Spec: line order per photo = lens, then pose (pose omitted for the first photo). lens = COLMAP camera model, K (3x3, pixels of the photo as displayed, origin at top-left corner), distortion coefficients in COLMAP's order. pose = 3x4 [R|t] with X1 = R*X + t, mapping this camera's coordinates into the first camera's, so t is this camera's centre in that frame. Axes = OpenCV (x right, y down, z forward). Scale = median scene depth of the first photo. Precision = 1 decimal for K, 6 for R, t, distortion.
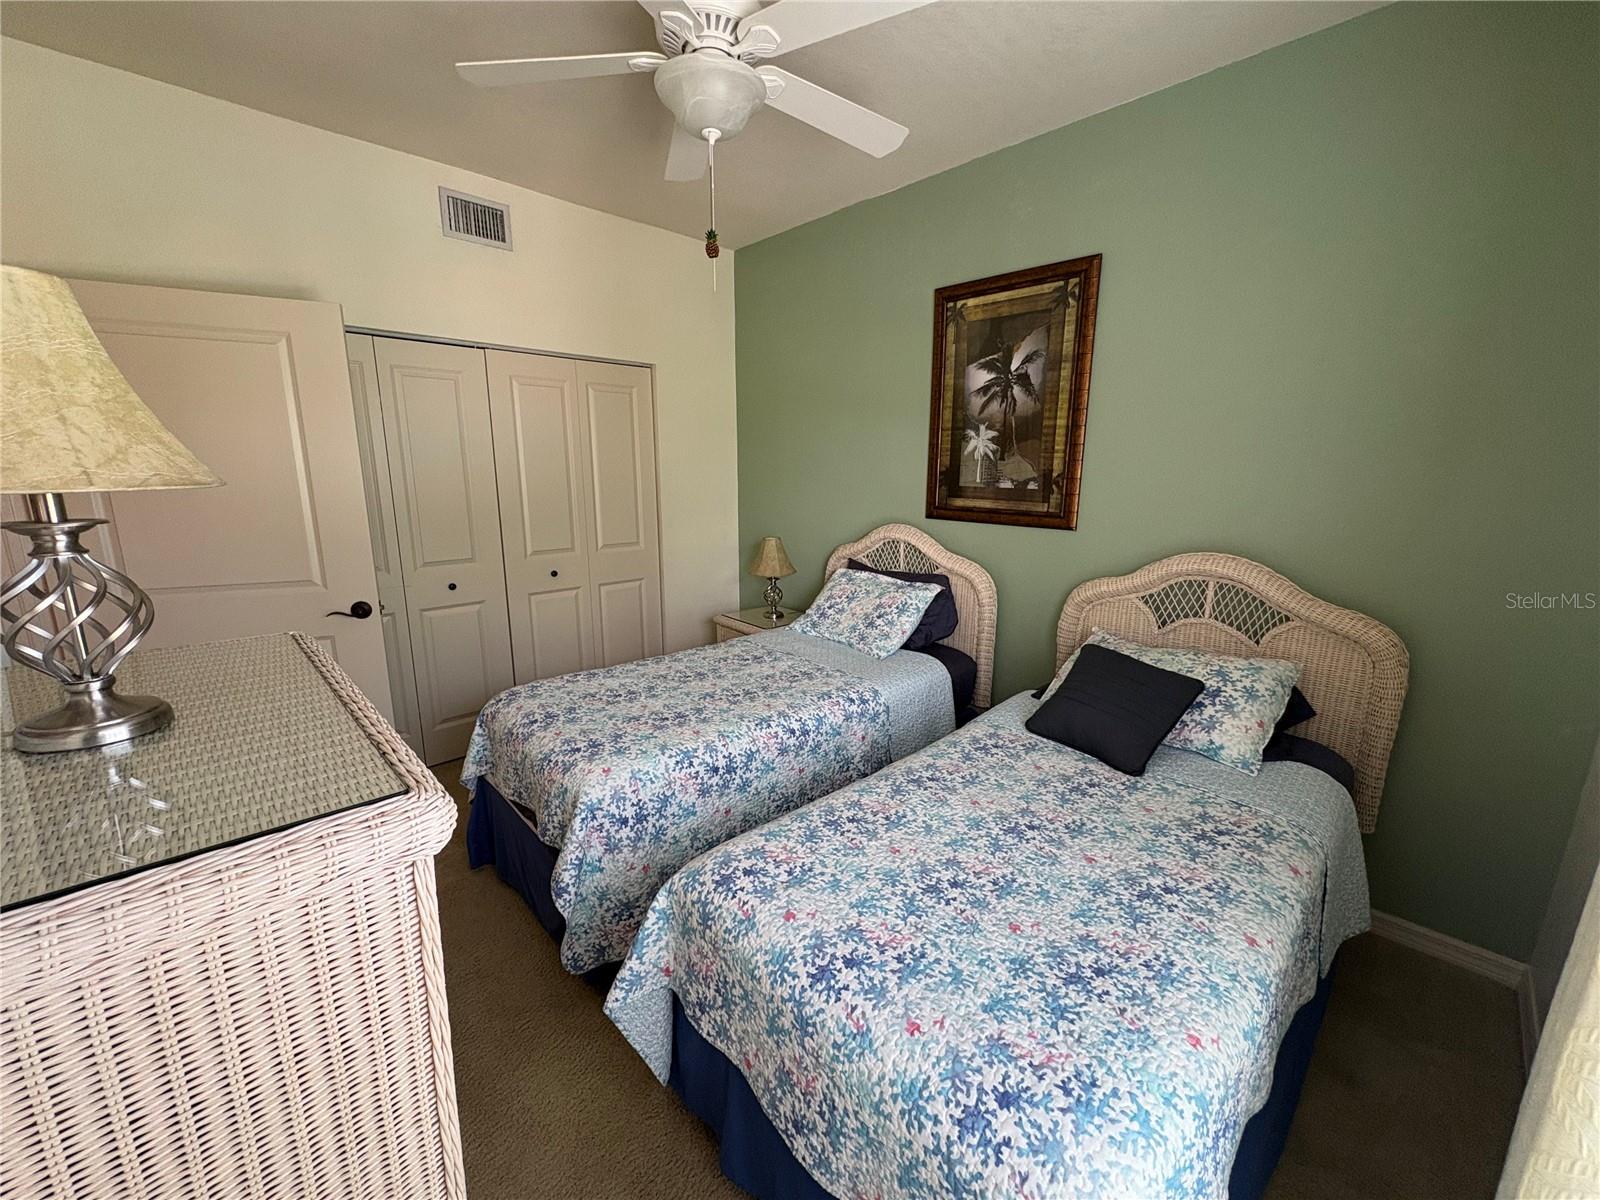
lens RADIAL K [[639.0, 0, 801.7], [0, 639.0, 598.6], [0, 0, 1]] dist [0.001702, 0.000142]
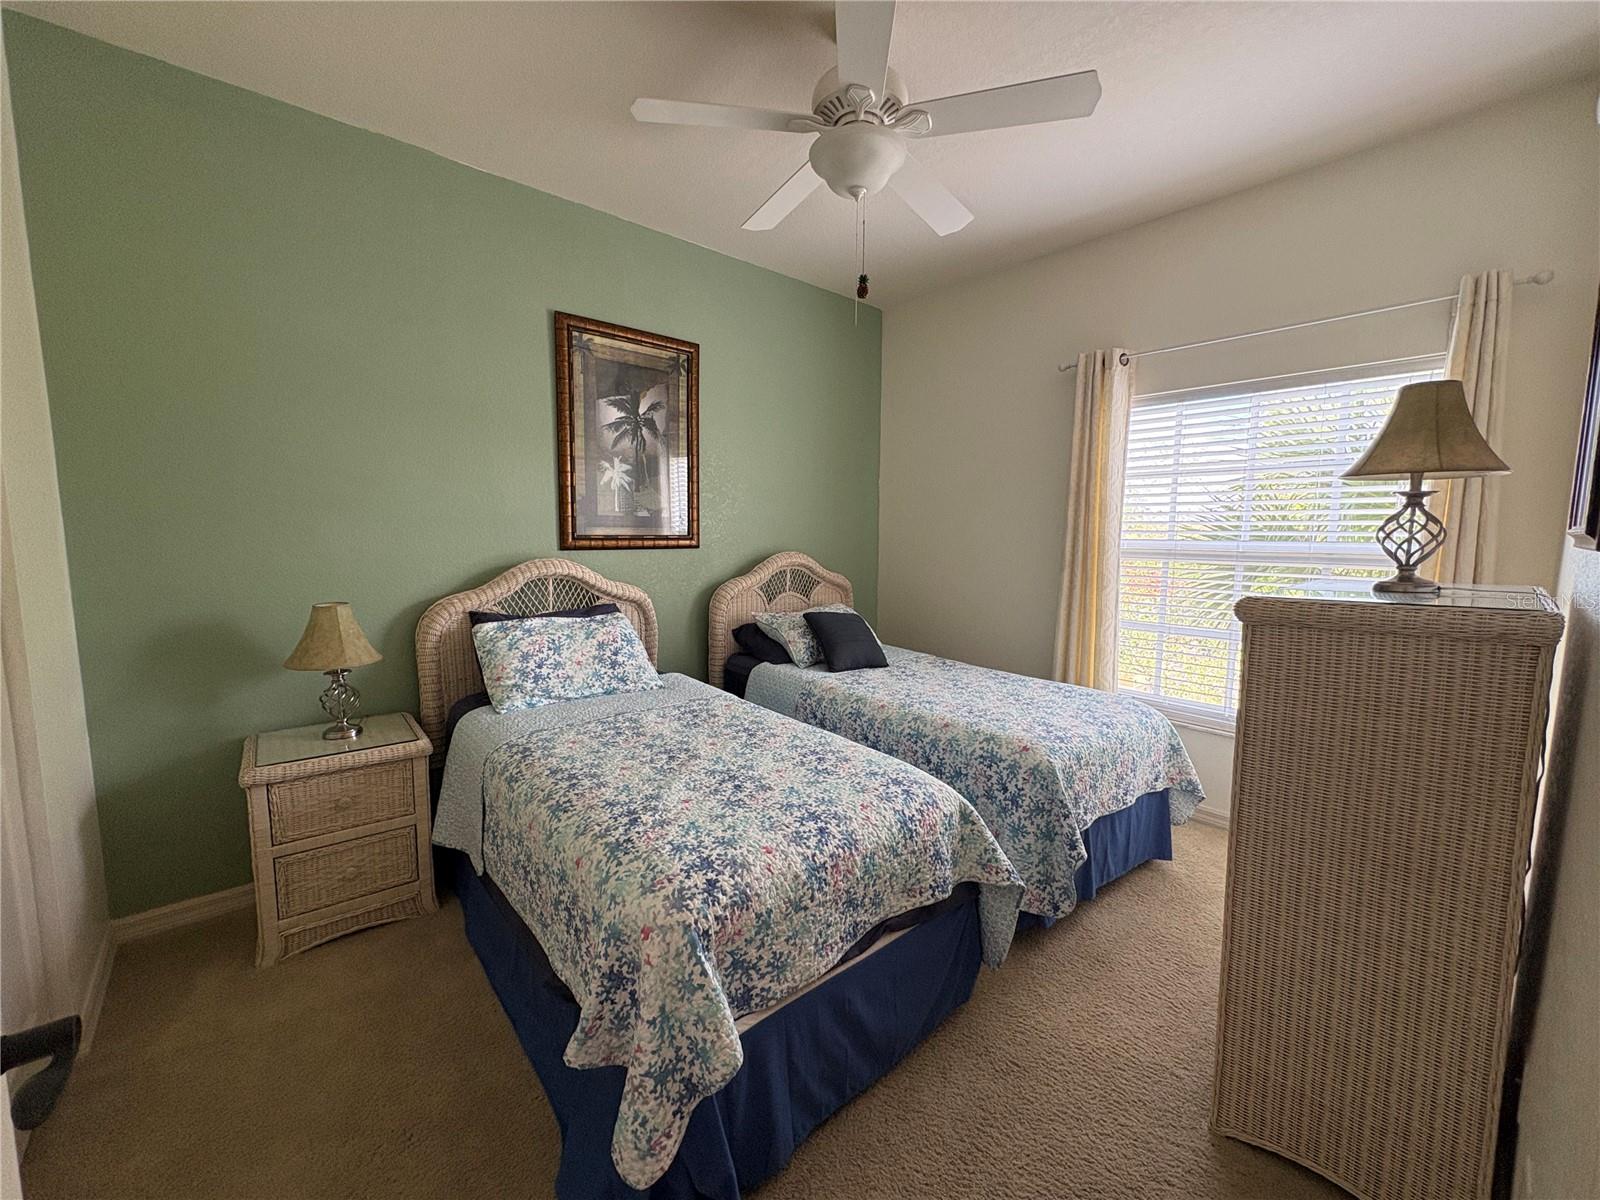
lens RADIAL K [[639.0, 0, 801.3], [0, 639.0, 596.2], [0, 0, 1]] dist [0.001702, 0.000142]
pose [[0.045131, -0.114957, 0.992345, -0.802133], [0.201411, 0.974005, 0.103672, -0.097962], [-0.978467, 0.195191, 0.067111, 0.686886]]
